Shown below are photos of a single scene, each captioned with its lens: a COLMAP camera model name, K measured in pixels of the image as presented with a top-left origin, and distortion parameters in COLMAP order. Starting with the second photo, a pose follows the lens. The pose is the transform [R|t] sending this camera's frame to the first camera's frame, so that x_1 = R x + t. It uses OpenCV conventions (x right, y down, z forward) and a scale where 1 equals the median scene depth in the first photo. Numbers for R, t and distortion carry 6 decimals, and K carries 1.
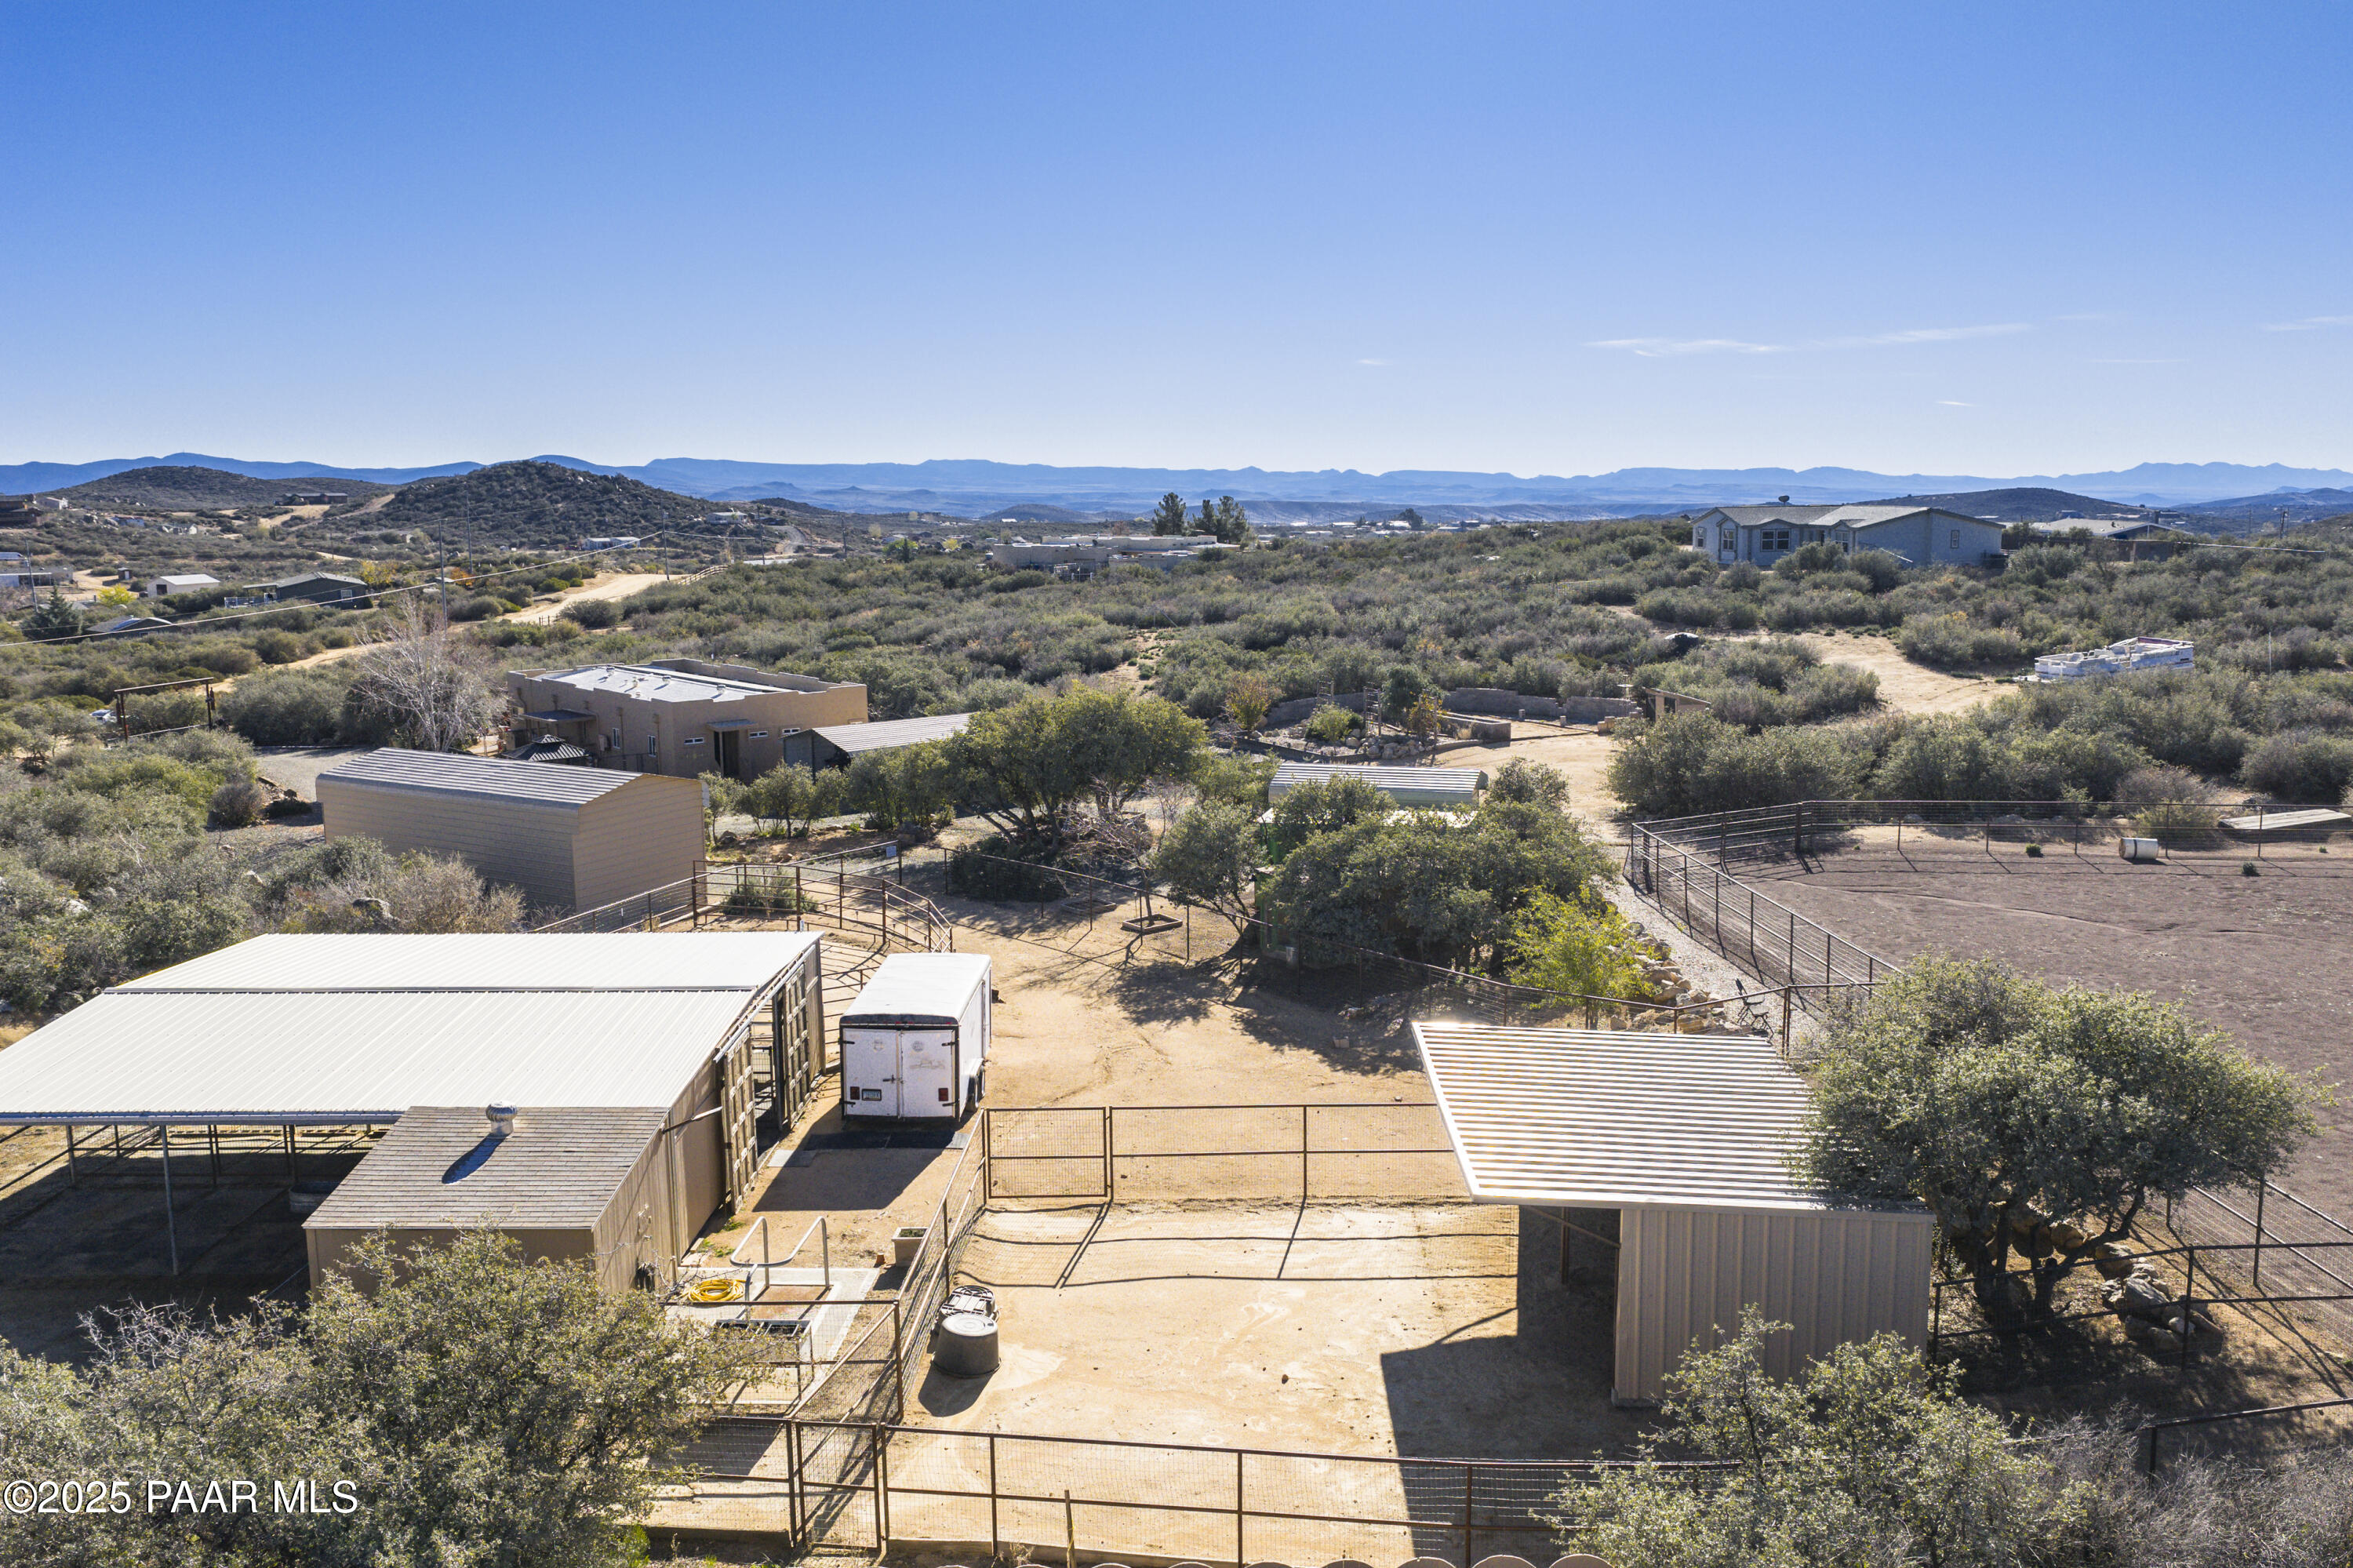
lens RADIAL K [[1936.1, 0, 1179.2], [0, 1936.1, 791.3], [0, 0, 1]] dist [0.023487, -0.043535]
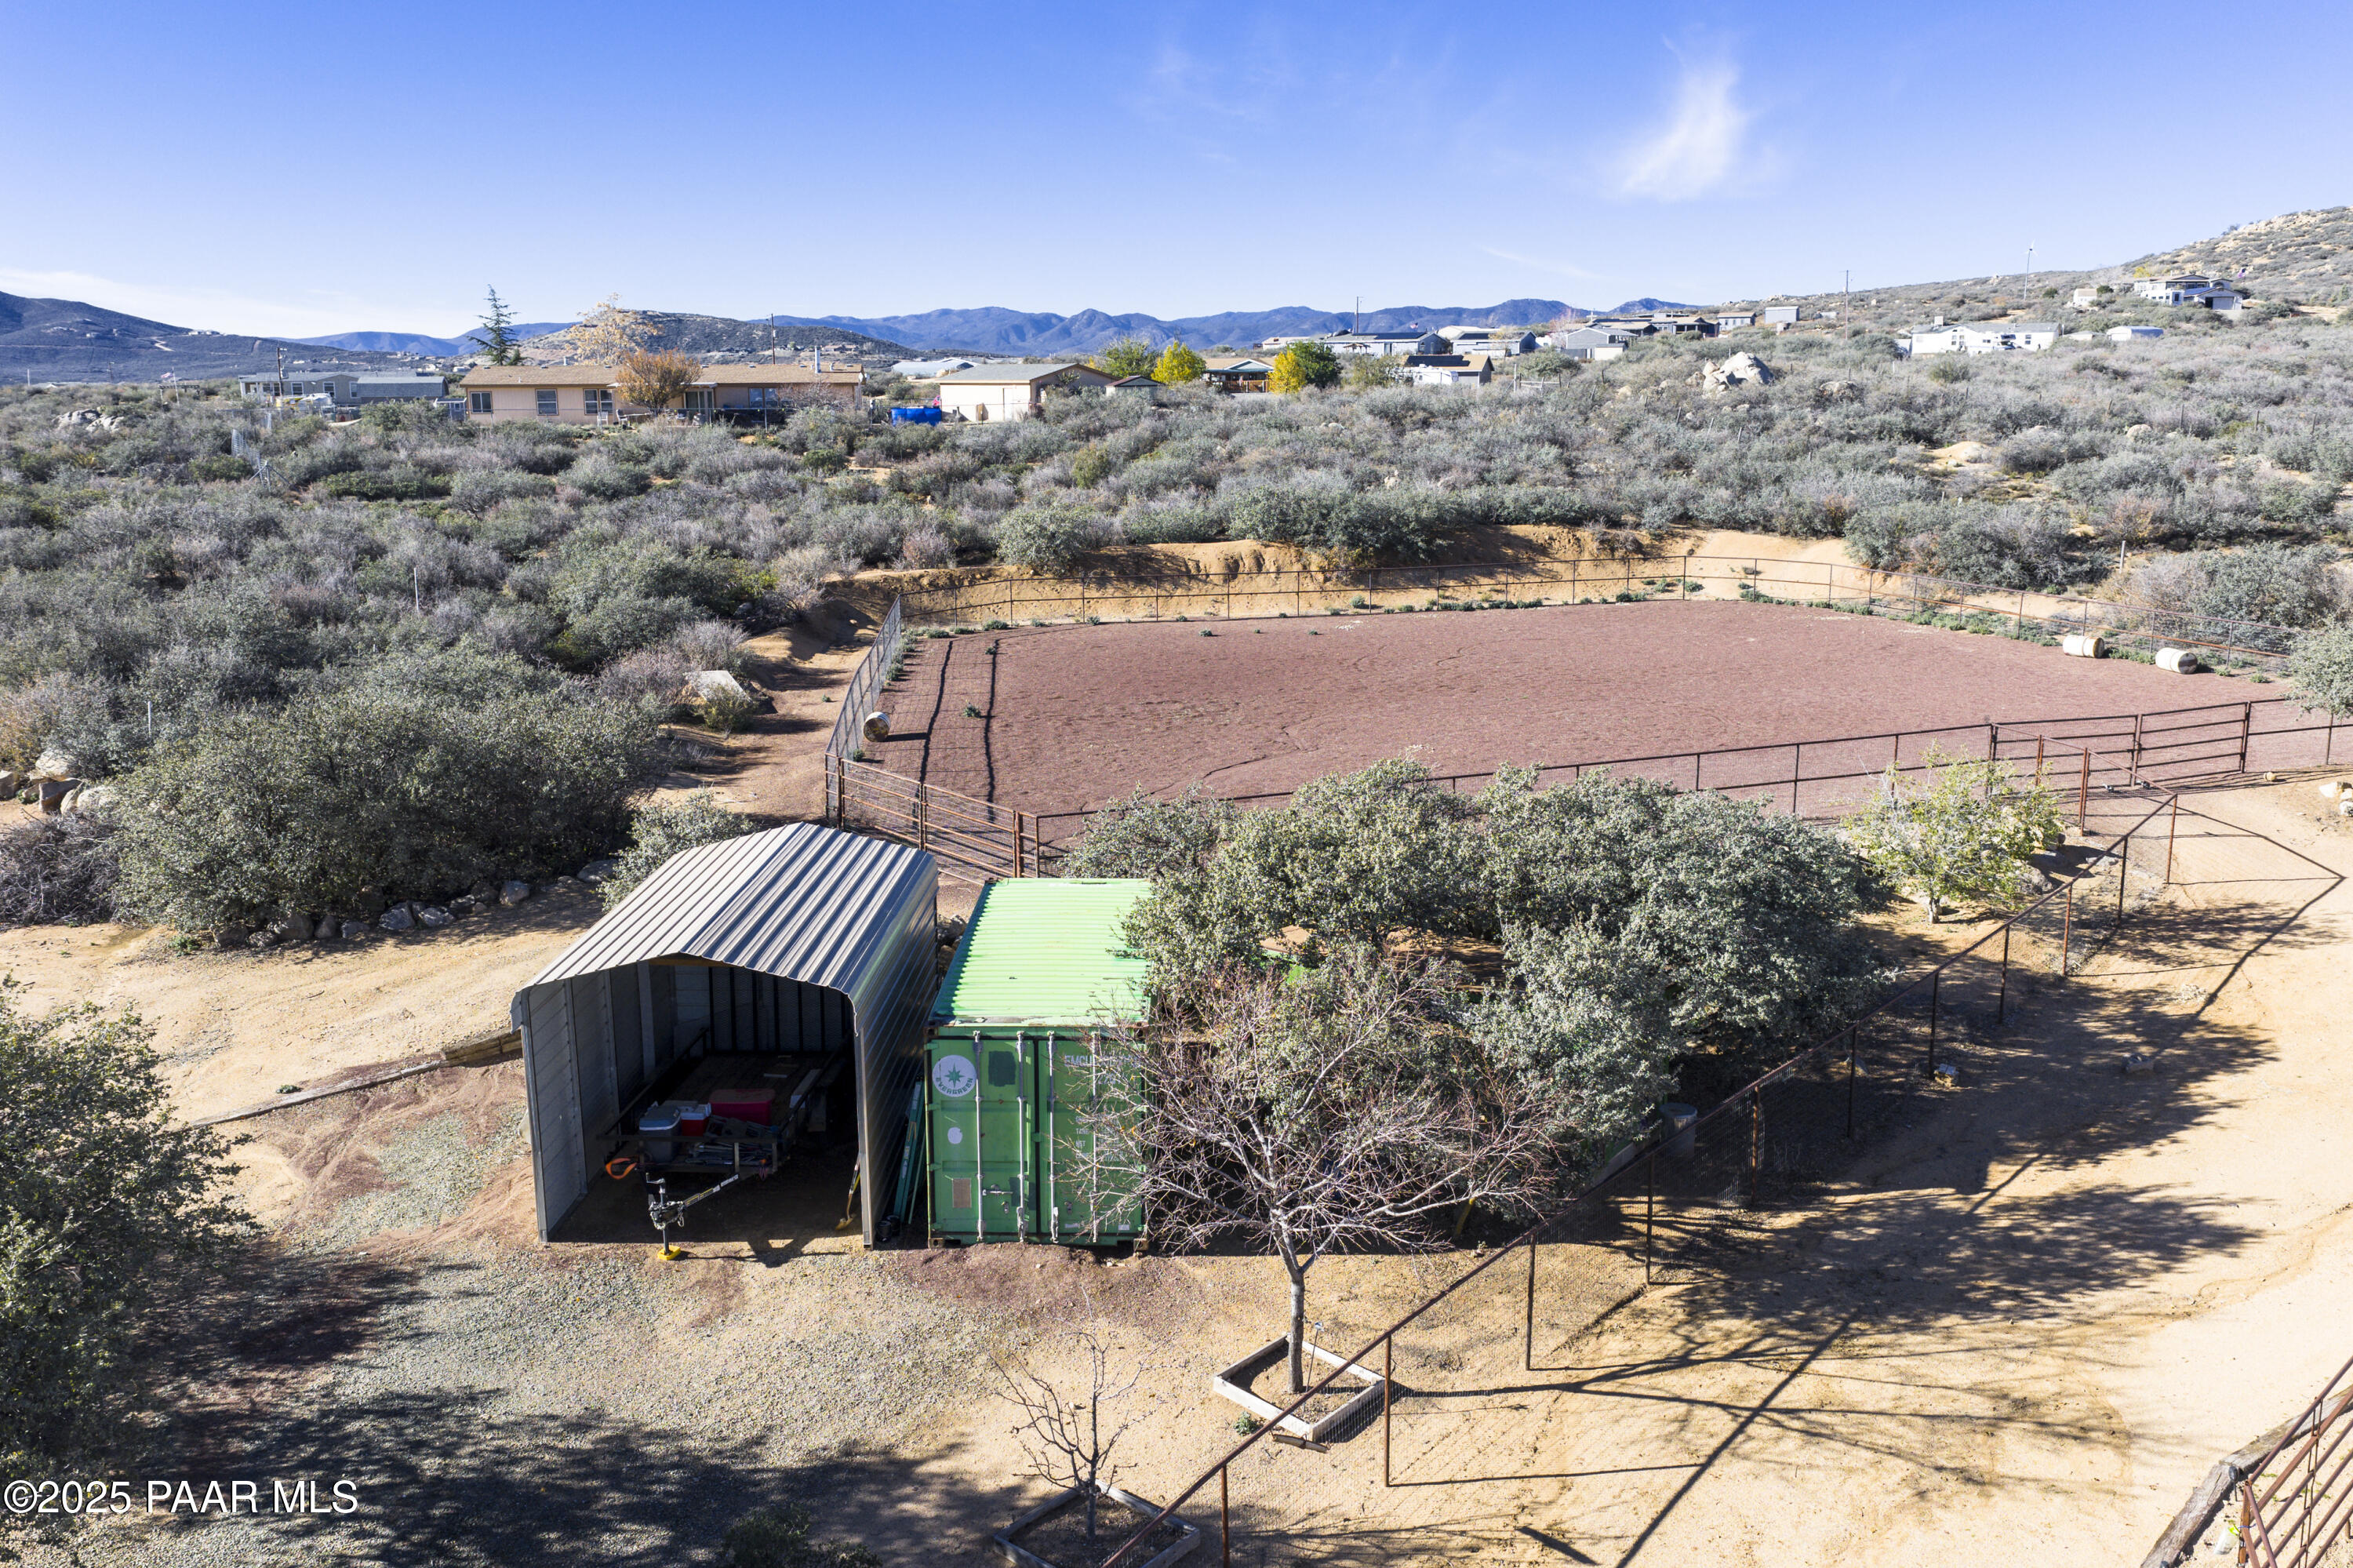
lens RADIAL K [[1938.7, 0, 1180.1], [0, 1938.7, 780.2], [0, 0, 1]] dist [0.024278, -0.049339]
pose [[-0.259224, -0.187429, 0.947456, -0.154636], [0.164590, 0.958067, 0.234560, -0.058869], [-0.951689, 0.216746, -0.217505, 0.522575]]
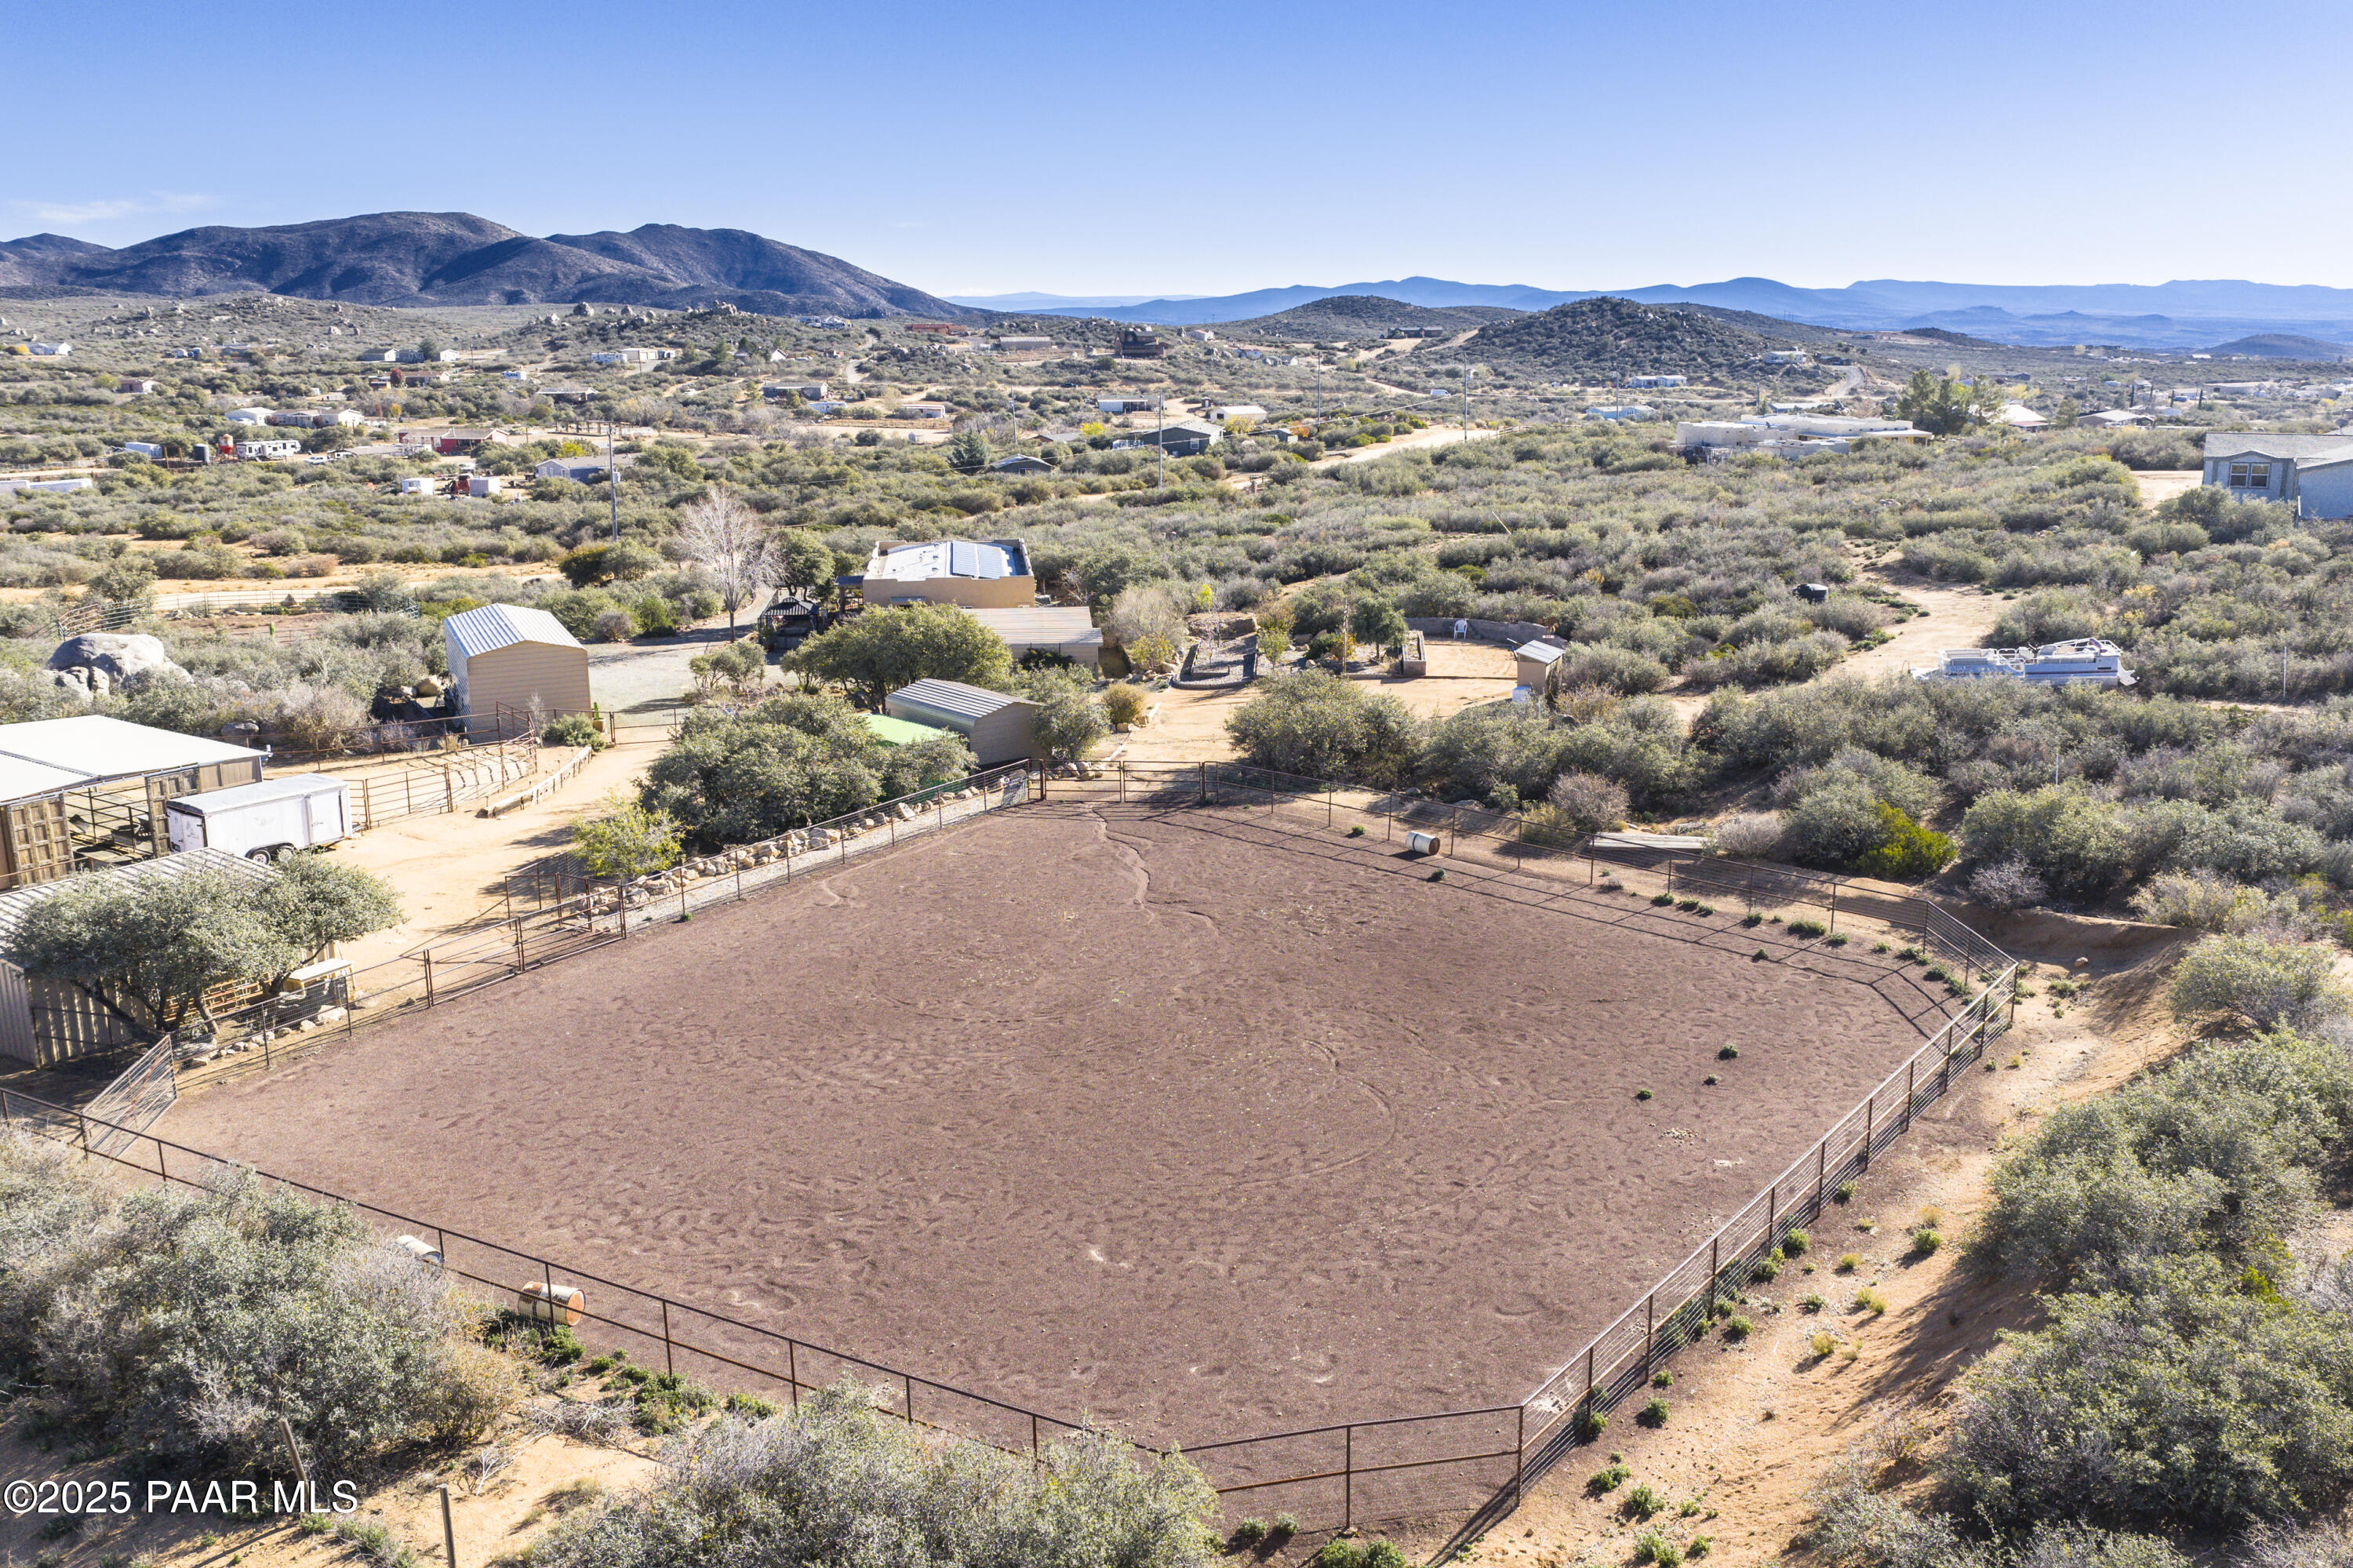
lens RADIAL K [[1938.7, 0, 1180.1], [0, 1938.7, 780.2], [0, 0, 1]] dist [0.024278, -0.049339]
pose [[0.832481, 0.135502, -0.537229, 0.471636], [-0.091048, 0.989908, 0.108591, -0.054197], [0.546521, -0.041486, 0.836417, 0.011457]]
